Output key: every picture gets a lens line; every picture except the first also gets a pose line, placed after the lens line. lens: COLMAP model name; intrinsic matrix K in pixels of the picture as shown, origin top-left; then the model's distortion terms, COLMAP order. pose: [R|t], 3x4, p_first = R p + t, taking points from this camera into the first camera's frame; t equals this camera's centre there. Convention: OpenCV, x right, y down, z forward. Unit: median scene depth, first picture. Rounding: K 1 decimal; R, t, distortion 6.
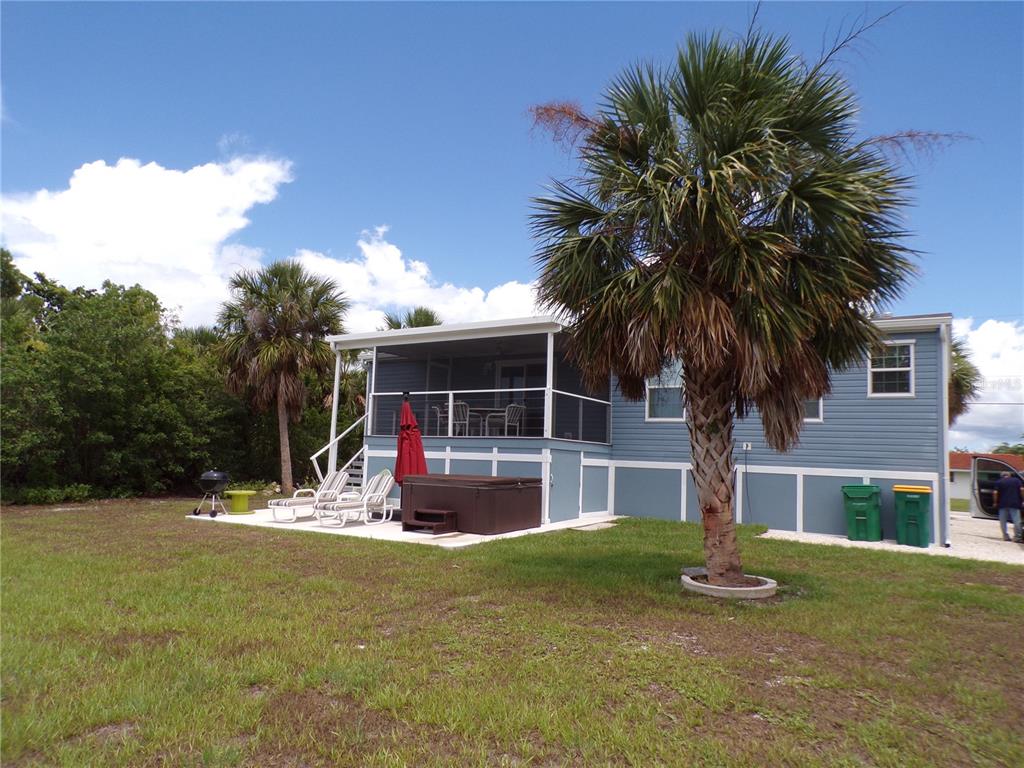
lens RADIAL K [[695.5, 0, 518.6], [0, 695.5, 388.0], [0, 0, 1]] dist [-0.004543, 0.011959]
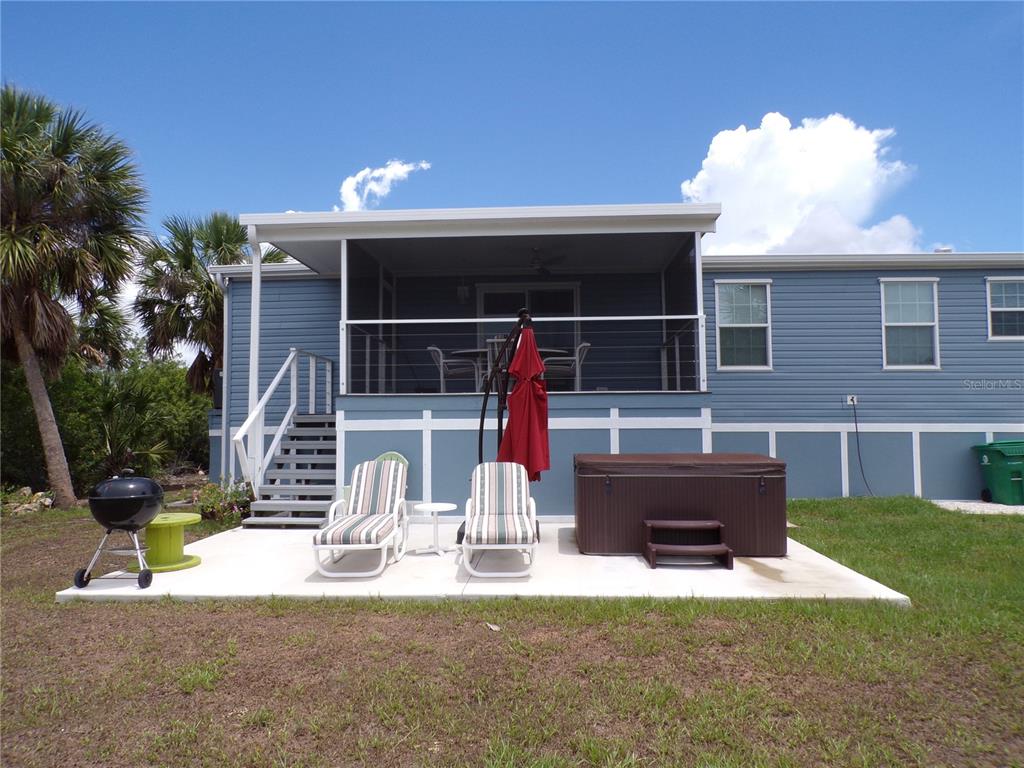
lens RADIAL K [[695.5, 0, 514.0], [0, 695.5, 381.7], [0, 0, 1]] dist [-0.004543, 0.011959]
pose [[0.875628, -0.003827, 0.482972, -0.428085], [-0.015123, 0.999261, 0.035336, 0.041900], [-0.482750, -0.038245, 0.874923, 0.507614]]
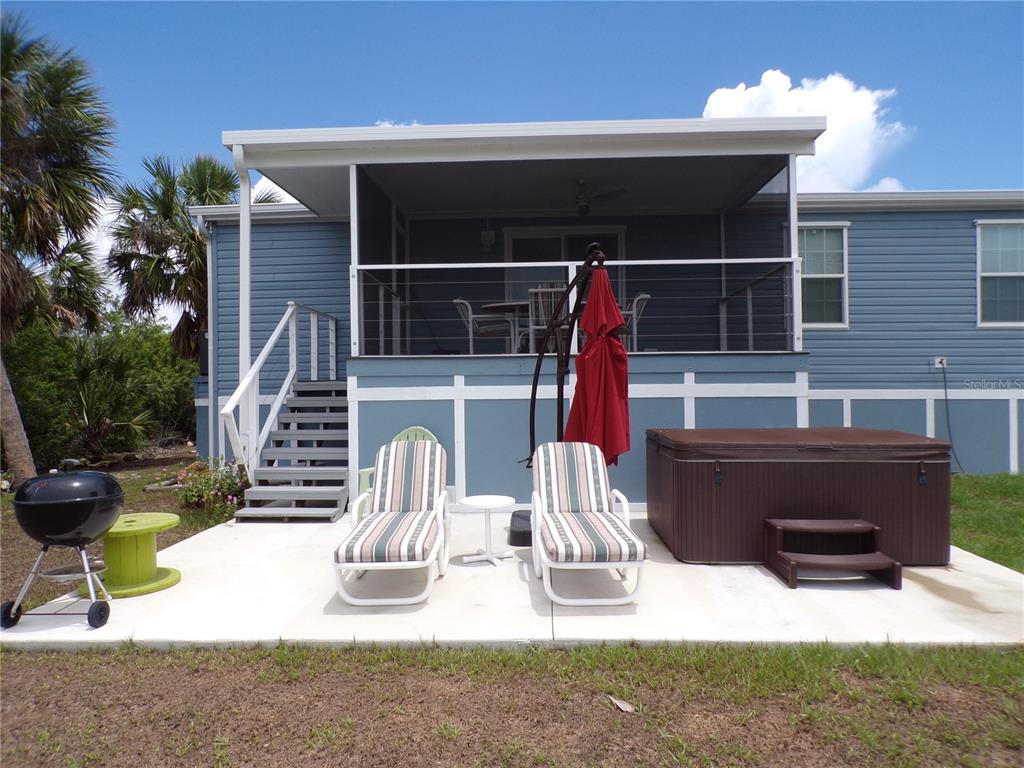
lens RADIAL K [[695.5, 0, 514.8], [0, 695.5, 386.1], [0, 0, 1]] dist [-0.004543, 0.011959]
pose [[0.869546, -0.033377, 0.492723, -0.410043], [-0.012943, 0.995831, 0.090300, 0.052304], [-0.493682, -0.084897, 0.865489, 0.634891]]
